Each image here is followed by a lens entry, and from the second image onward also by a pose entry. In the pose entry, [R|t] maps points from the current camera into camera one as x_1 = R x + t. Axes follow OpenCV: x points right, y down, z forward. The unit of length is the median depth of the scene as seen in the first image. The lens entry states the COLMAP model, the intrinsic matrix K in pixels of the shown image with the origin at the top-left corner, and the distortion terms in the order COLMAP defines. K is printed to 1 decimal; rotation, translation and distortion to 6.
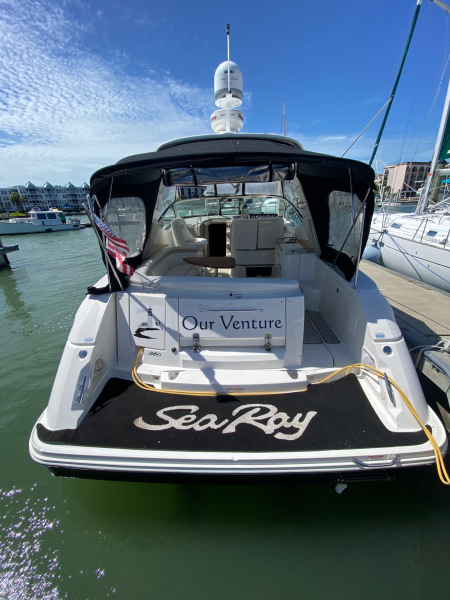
lens RADIAL K [[240.9, 0, 223.9], [0, 240.9, 301.7], [0, 0, 1]] dist [0.002308, -0.000100]
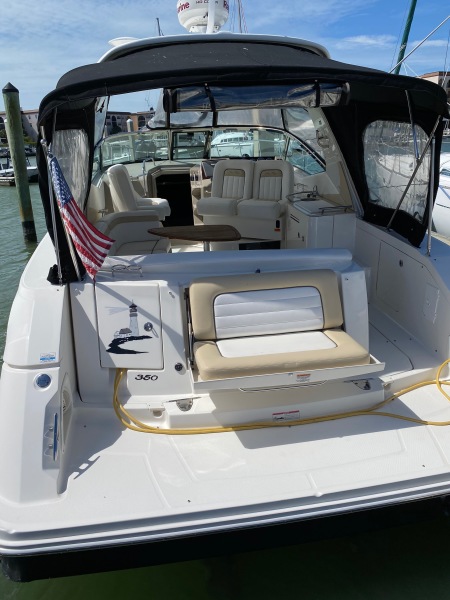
lens RADIAL K [[455.8, 0, 225.0], [0, 455.8, 300.0], [0, 0, 1]] dist [-0.000017, -0.002325]
pose [[0.982802, -0.068770, 0.171378, -0.268848], [0.077507, 0.995984, -0.044811, 0.084995], [-0.167608, 0.057323, 0.984186, -0.191437]]
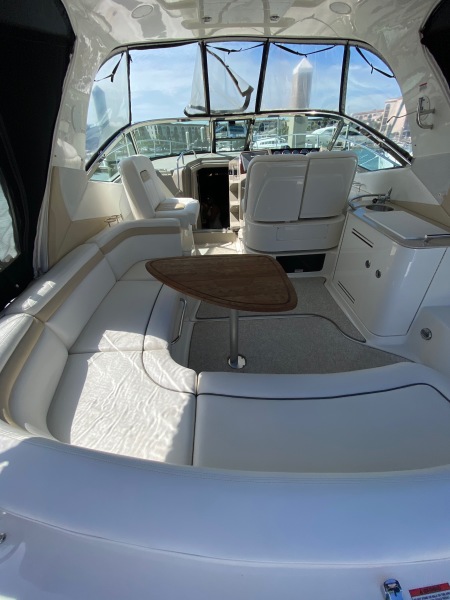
lens RADIAL K [[239.0, 0, 224.1], [0, 239.0, 302.6], [0, 0, 1]] dist [-0.022835, -0.000011]
pose [[0.998185, -0.041023, 0.044095, -0.087986], [0.031500, 0.979631, 0.198321, -0.277204], [-0.051333, -0.196572, 0.979145, 0.887854]]
